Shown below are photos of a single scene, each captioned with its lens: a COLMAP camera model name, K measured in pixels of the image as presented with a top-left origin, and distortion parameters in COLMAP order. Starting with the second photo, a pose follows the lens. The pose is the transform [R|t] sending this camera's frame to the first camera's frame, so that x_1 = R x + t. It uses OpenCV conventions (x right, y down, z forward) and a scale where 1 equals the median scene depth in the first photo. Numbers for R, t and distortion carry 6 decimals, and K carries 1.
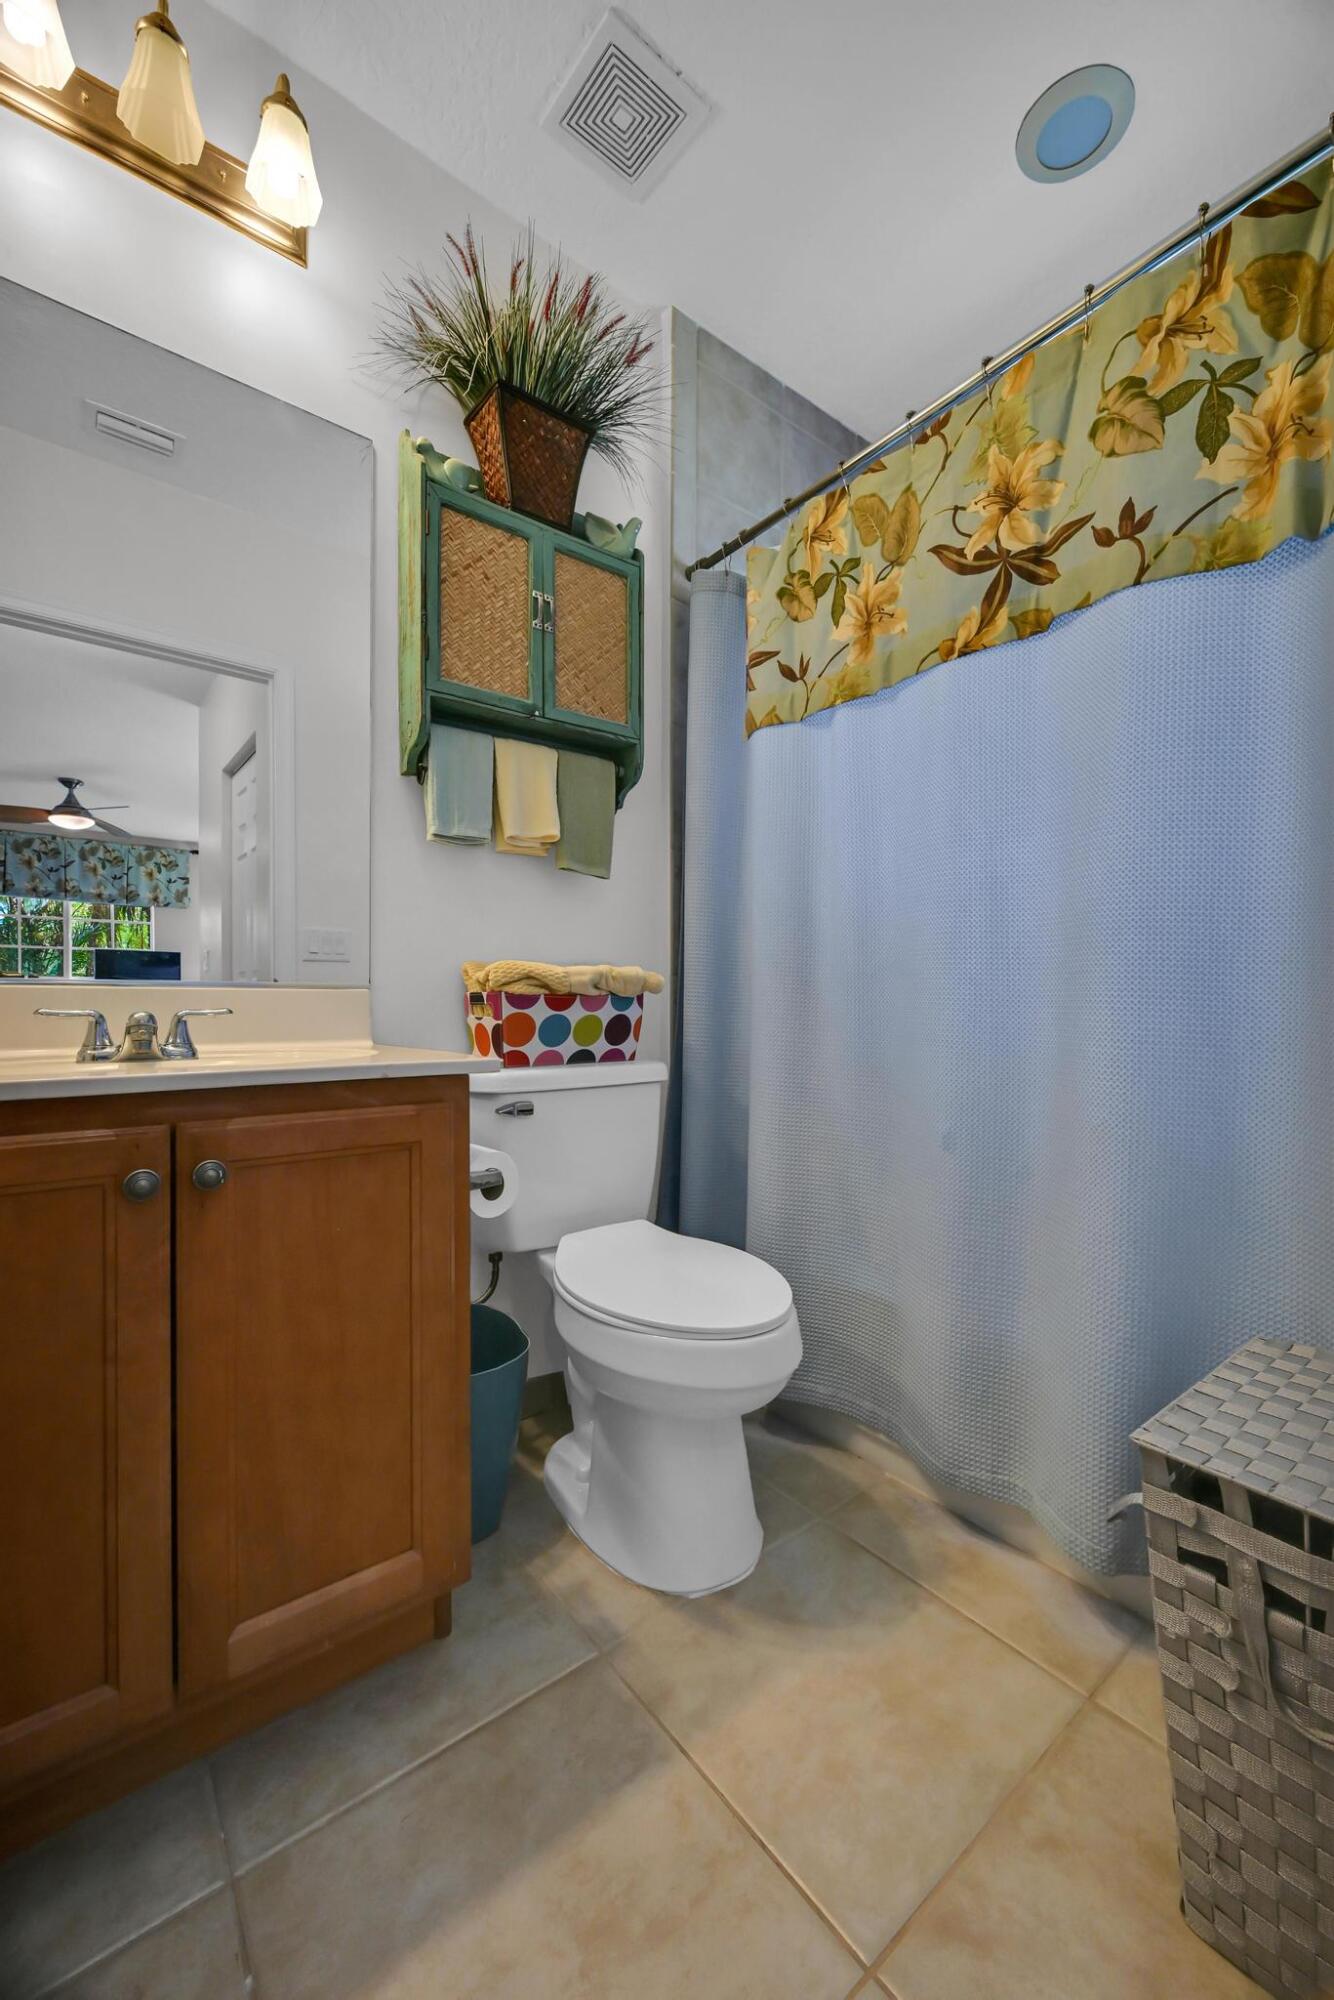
lens RADIAL K [[808.7, 0, 691.8], [0, 808.7, 1005.8], [0, 0, 1]] dist [0.000296, 0.000008]
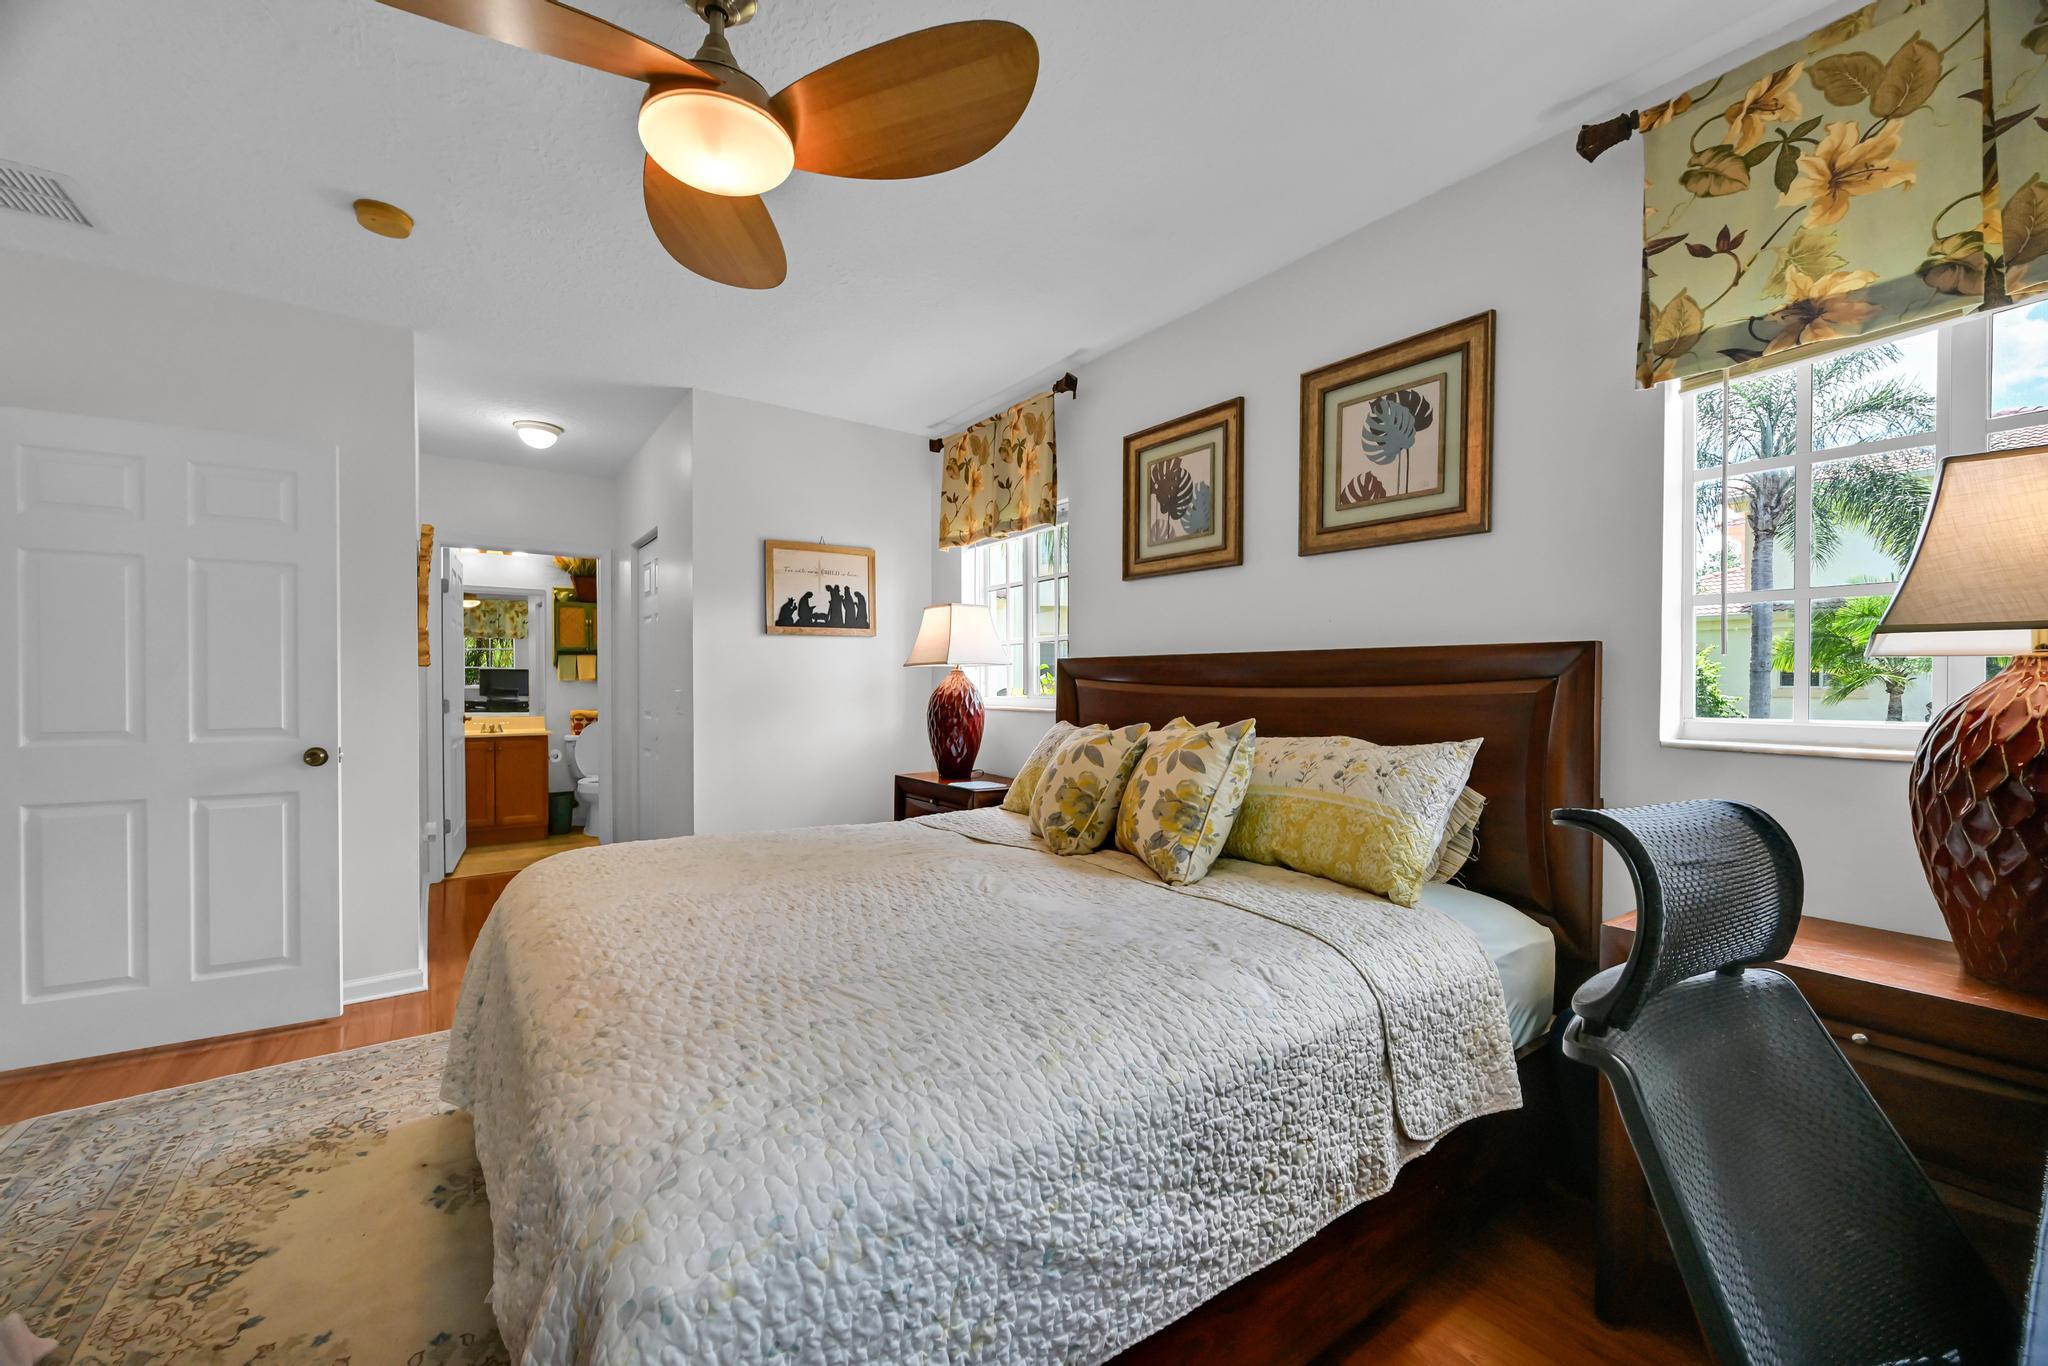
lens RADIAL K [[801.0, 0, 1027.2], [0, 801.0, 686.1], [0, 0, 1]] dist [-0.001792, 0.000089]
pose [[0.999462, -0.003684, -0.032605, 2.184609], [0.003734, 0.999992, 0.001461, -0.170732], [0.032600, -0.001582, 0.999467, -3.007556]]
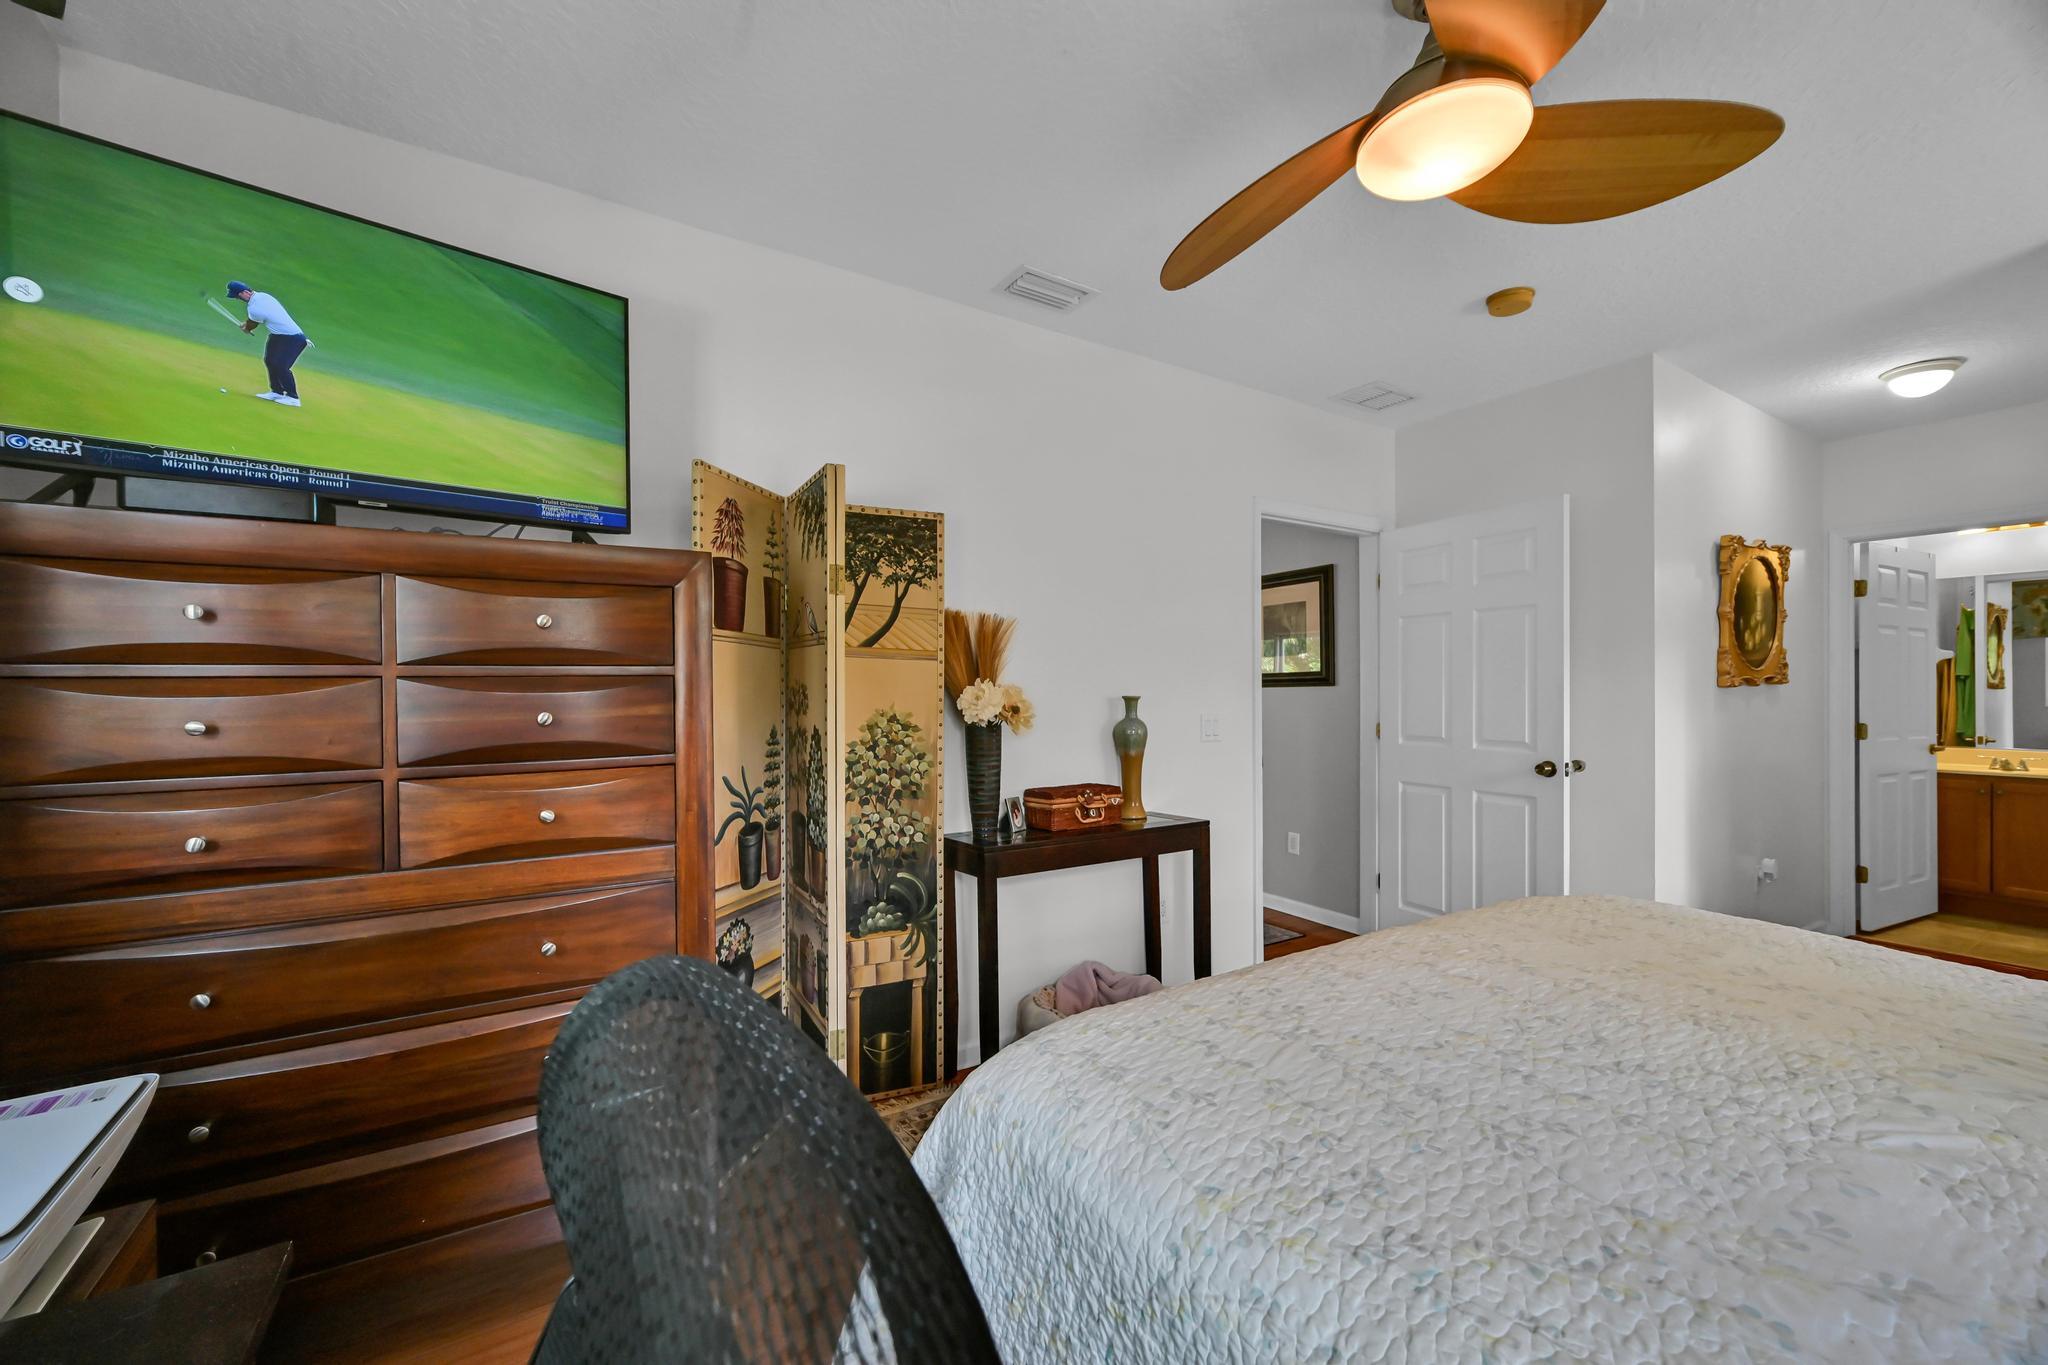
lens RADIAL K [[808.6, 0, 1019.7], [0, 808.6, 690.9], [0, 0, 1]] dist [-0.000798, 0.000064]
pose [[-0.093962, -0.003147, -0.995571, 2.681677], [-0.009707, 0.999950, -0.002244, -0.196497], [0.995528, 0.009453, -0.093988, -2.484009]]
